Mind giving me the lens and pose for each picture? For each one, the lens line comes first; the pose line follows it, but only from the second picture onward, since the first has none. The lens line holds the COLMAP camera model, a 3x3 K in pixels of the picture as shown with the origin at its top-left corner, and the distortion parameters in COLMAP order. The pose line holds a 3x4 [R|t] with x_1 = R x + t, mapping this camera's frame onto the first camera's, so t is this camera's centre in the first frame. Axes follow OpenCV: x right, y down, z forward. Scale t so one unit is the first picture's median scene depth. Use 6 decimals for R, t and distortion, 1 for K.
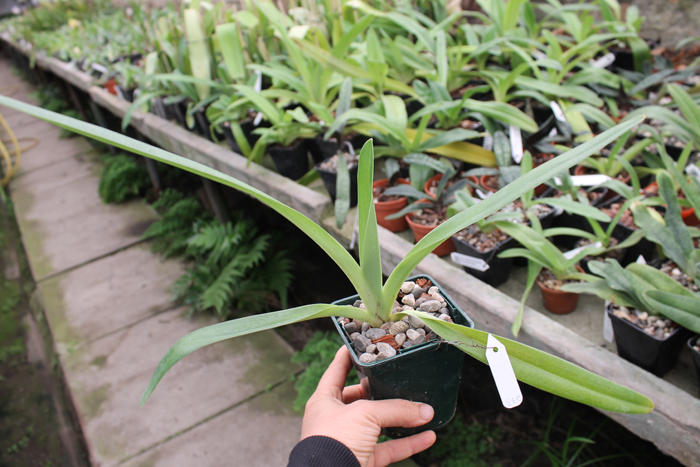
lens RADIAL K [[572.2, 0, 350.0], [0, 572.2, 233.5], [0, 0, 1]] dist [-0.100877, 0.004757]
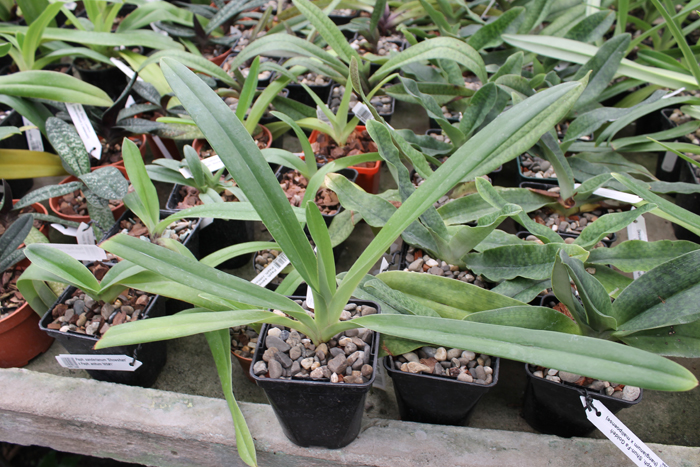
lens RADIAL K [[572.2, 0, 350.0], [0, 572.2, 233.5], [0, 0, 1]] dist [-0.100877, 0.004757]
pose [[0.677335, -0.318576, 0.663119, 0.053177], [0.284851, 0.944635, 0.162865, -0.072816], [-0.678290, 0.078576, 0.730581, 0.389036]]
